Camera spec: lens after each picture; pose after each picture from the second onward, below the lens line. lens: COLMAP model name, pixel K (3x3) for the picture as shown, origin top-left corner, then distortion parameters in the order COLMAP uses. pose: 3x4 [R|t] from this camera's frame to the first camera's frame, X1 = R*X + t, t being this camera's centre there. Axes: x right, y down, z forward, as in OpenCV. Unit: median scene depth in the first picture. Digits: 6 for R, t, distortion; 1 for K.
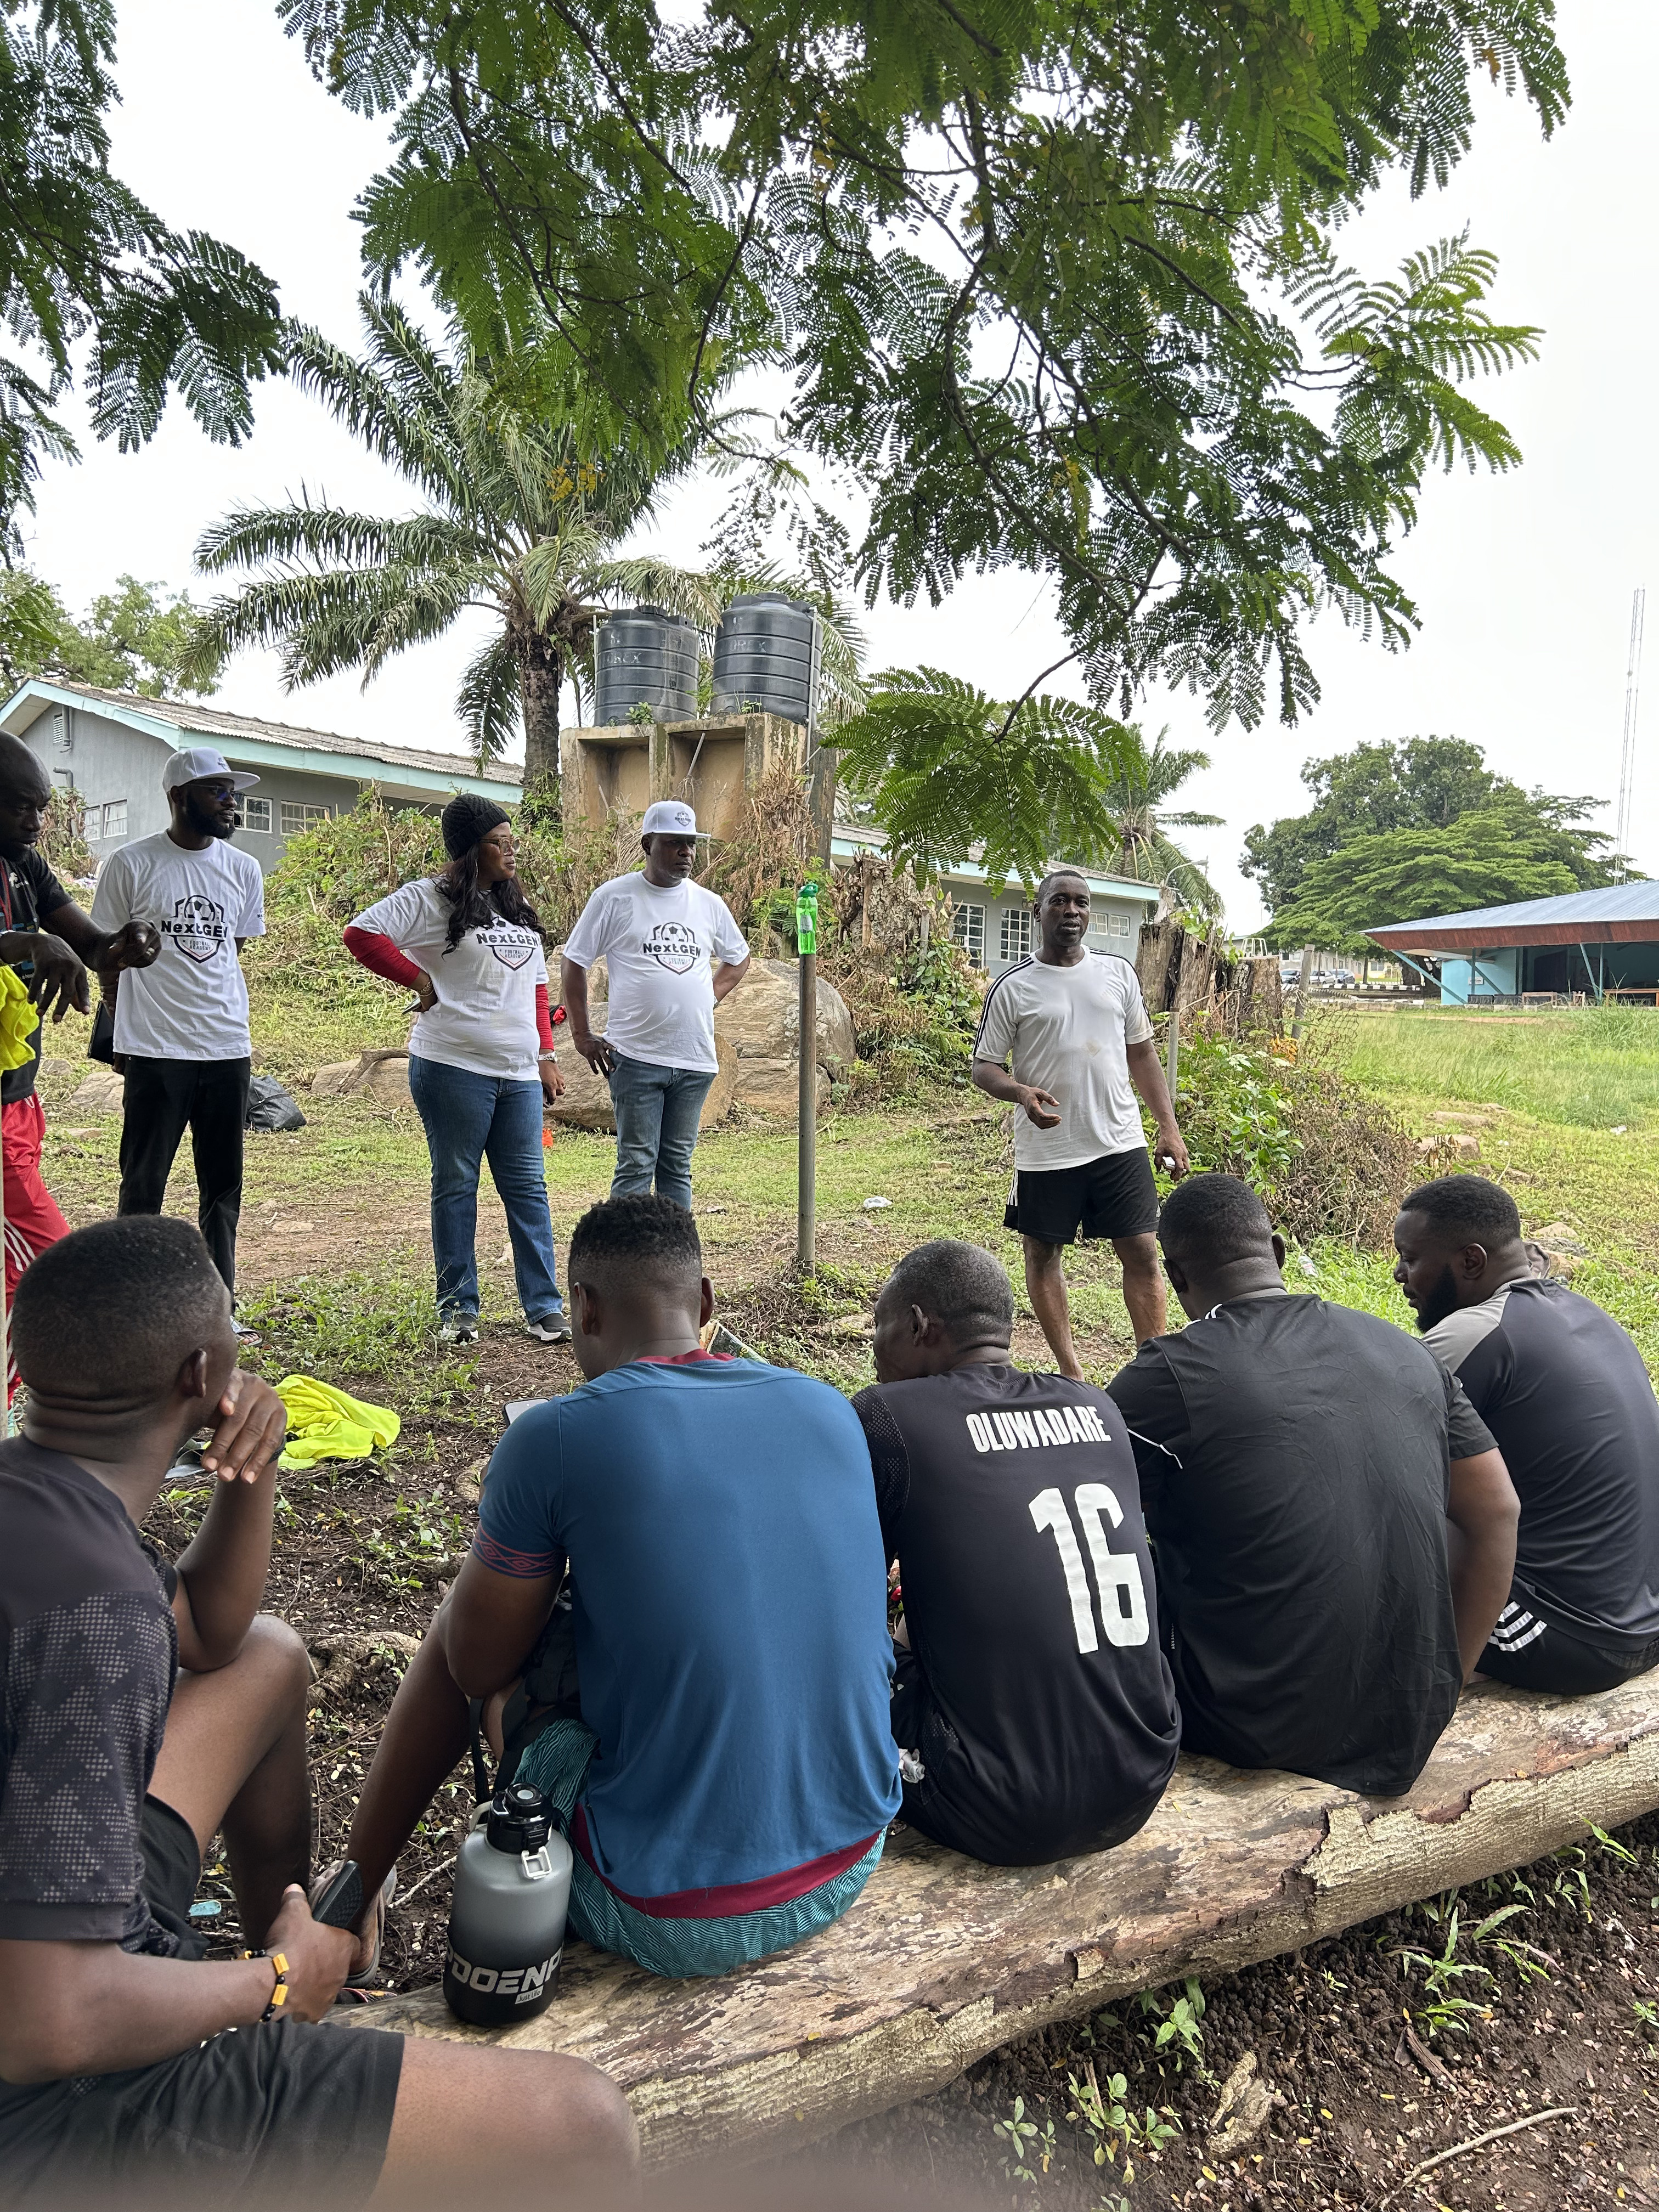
lens RADIAL K [[1667.0, 0, 840.3], [0, 1667.0, 1094.5], [0, 0, 1]] dist [0.053907, -0.067442]
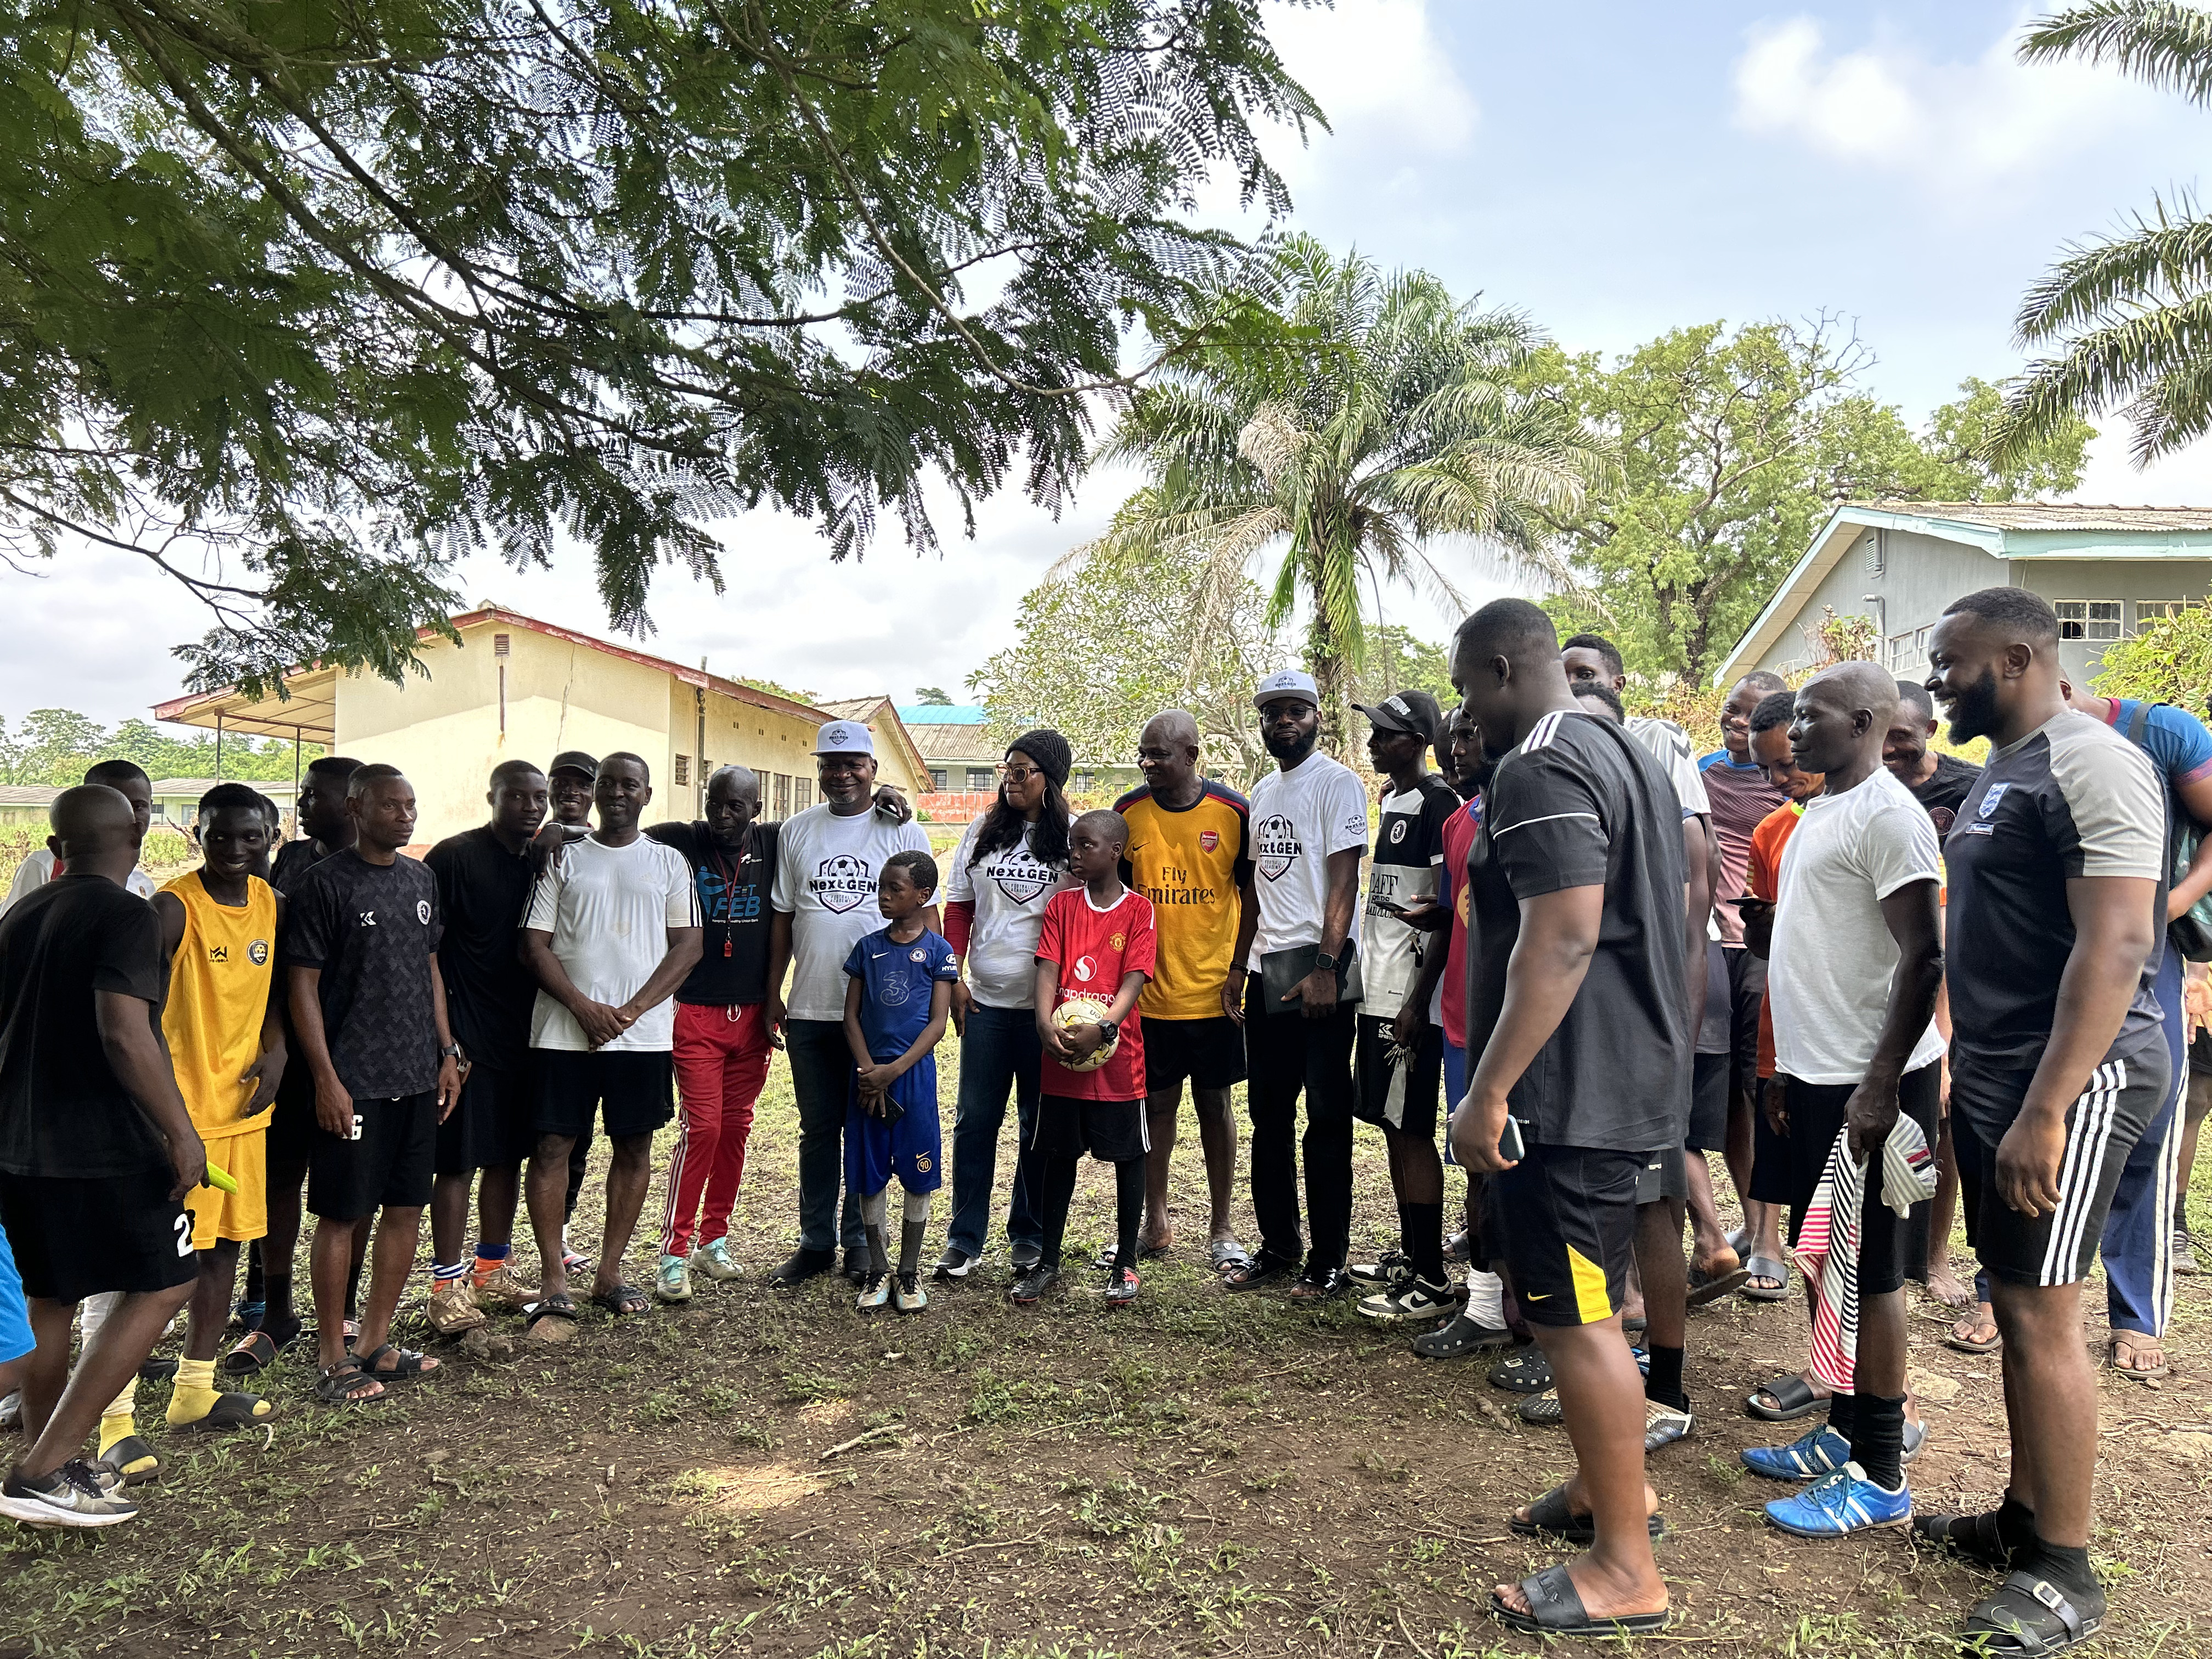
lens RADIAL K [[1664.7, 0, 1123.7], [0, 1664.7, 830.7], [0, 0, 1]] dist [0.070679, -0.083556]
pose [[0.635720, -0.020812, -0.771639, -0.025642], [-0.021405, 0.998777, -0.044573, -0.024396], [0.771623, 0.044853, 0.634497, 0.158498]]
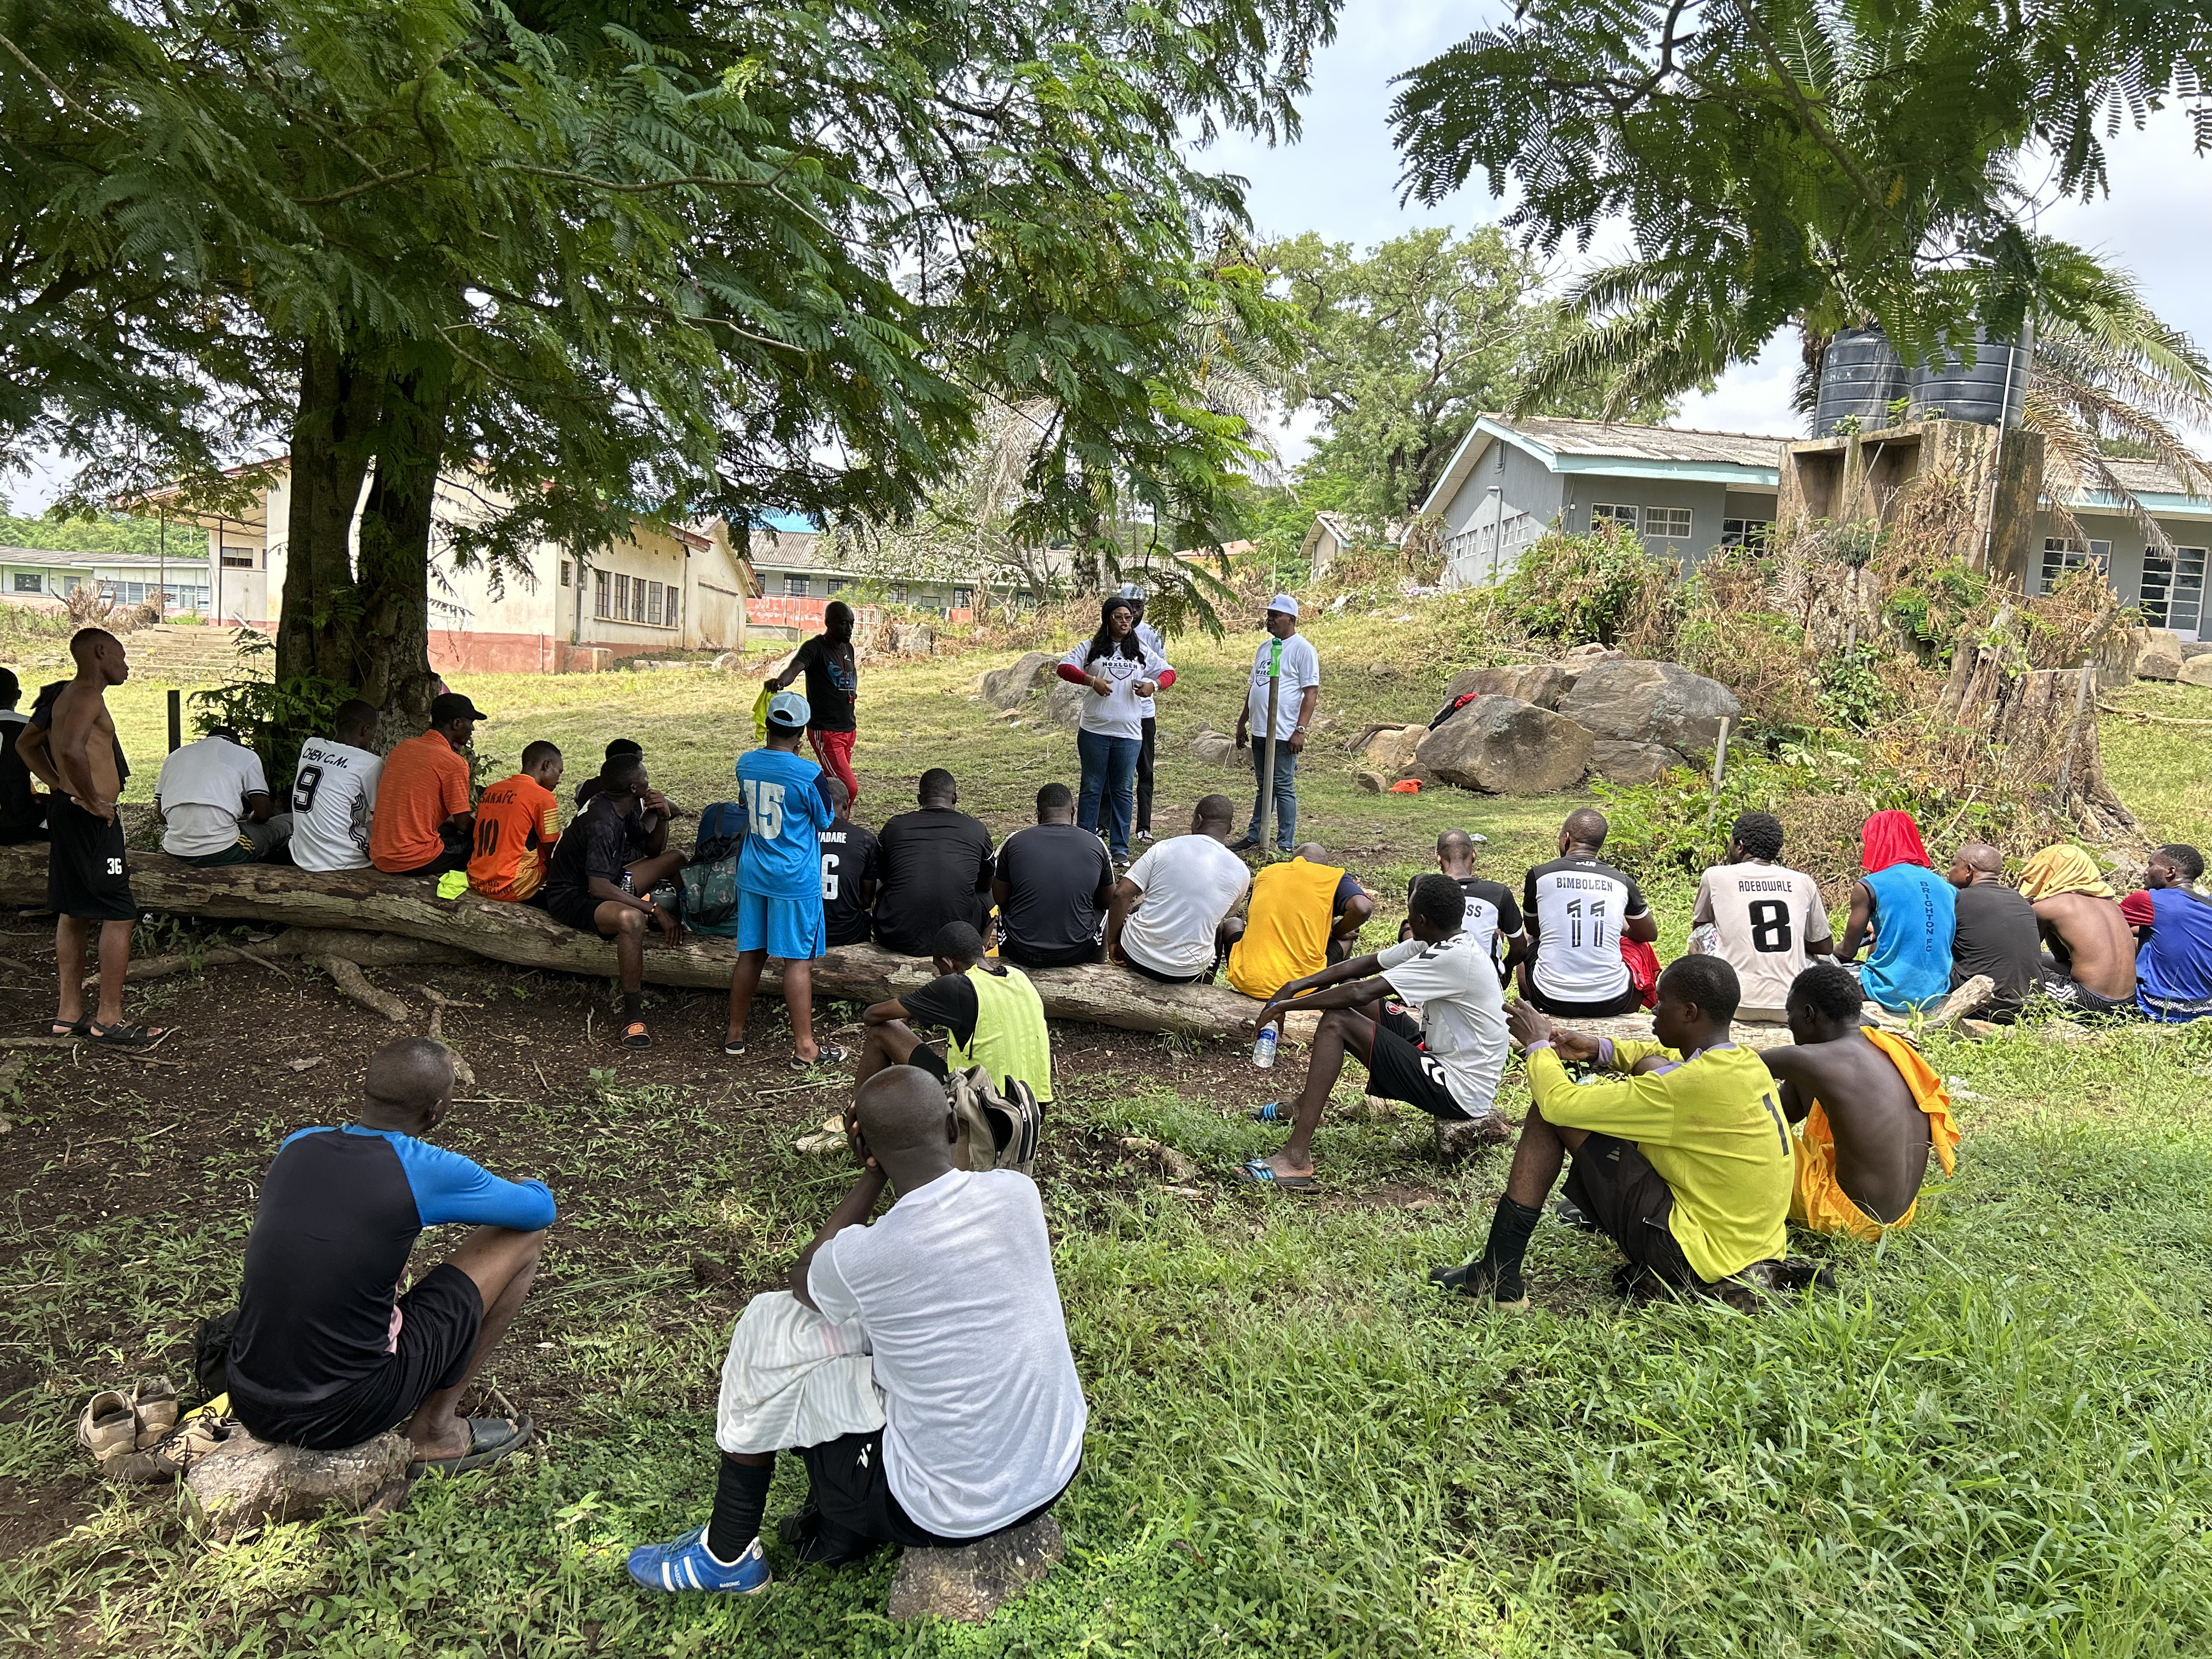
lens RADIAL K [[1665.8, 0, 1111.5], [0, 1665.8, 834.6], [0, 0, 1]] dist [0.056932, -0.075096]
pose [[0.714864, 0.086717, -0.693866, 0.307937], [-0.058604, 0.996220, 0.064127, -0.005131], [0.696804, -0.005179, 0.717243, -0.111331]]
